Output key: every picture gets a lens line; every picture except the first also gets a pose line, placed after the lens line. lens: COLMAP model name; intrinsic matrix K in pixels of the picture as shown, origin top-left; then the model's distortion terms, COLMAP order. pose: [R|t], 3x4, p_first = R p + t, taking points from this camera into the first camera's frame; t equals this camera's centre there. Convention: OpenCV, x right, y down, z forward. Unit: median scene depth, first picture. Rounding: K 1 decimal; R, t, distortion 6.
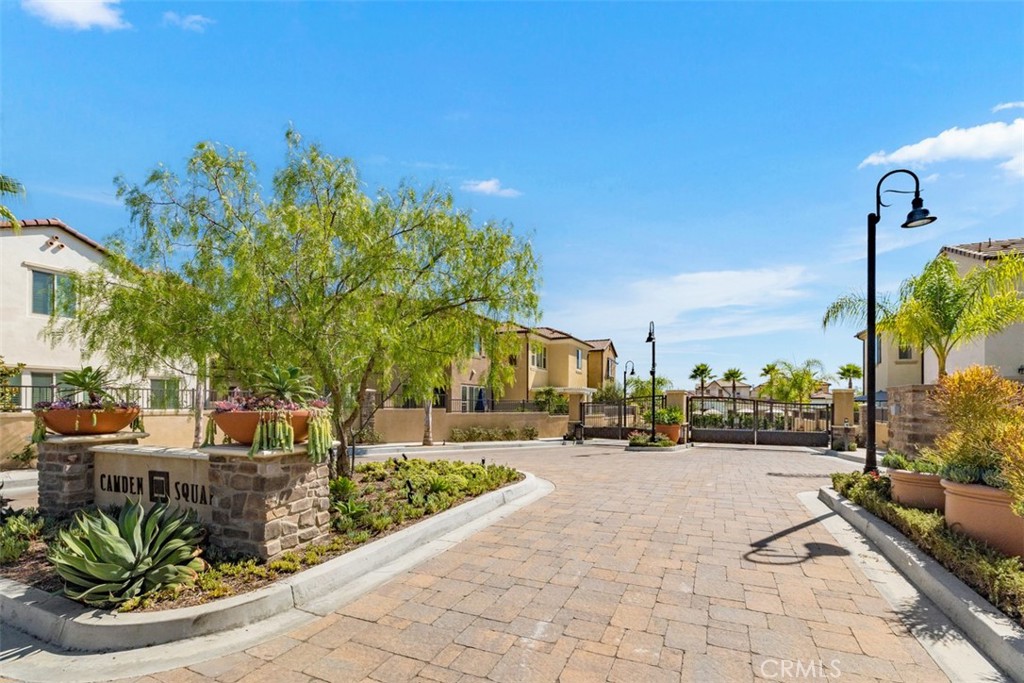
lens RADIAL K [[460.7, 0, 513.4], [0, 460.7, 396.3], [0, 0, 1]] dist [0.001459, 0.000069]
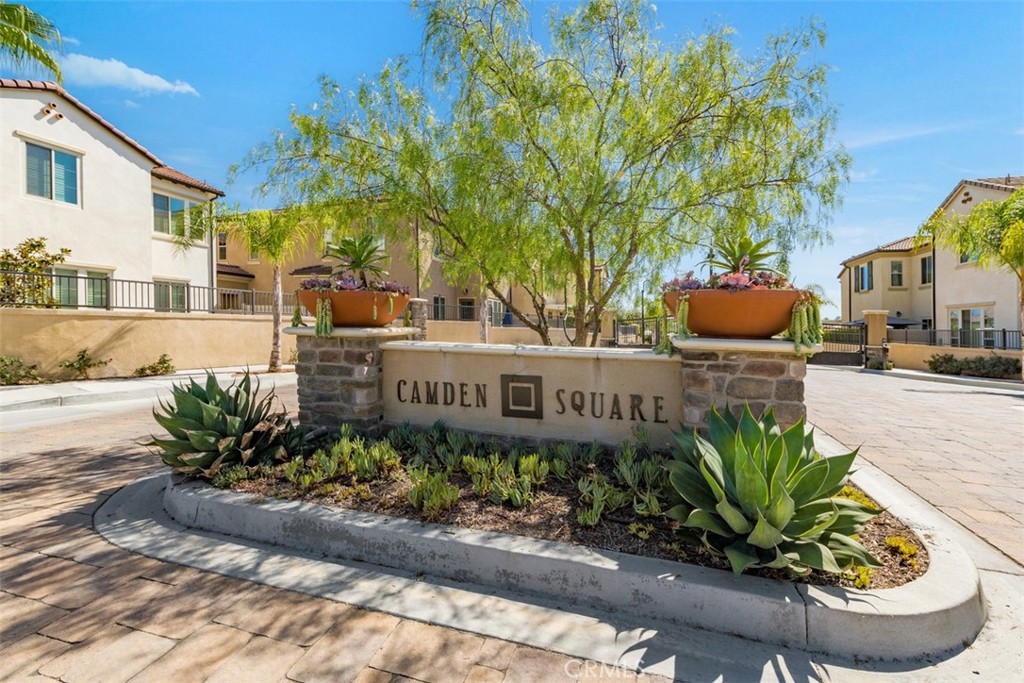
lens RADIAL K [[452.4, 0, 511.3], [0, 452.4, 326.6], [0, 0, 1]] dist [0.001436, 0.000260]
pose [[0.993118, 0.019830, 0.115426, -0.770415], [-0.022177, 0.999572, 0.019082, 0.063127], [-0.114998, -0.021510, 0.993133, 0.253398]]
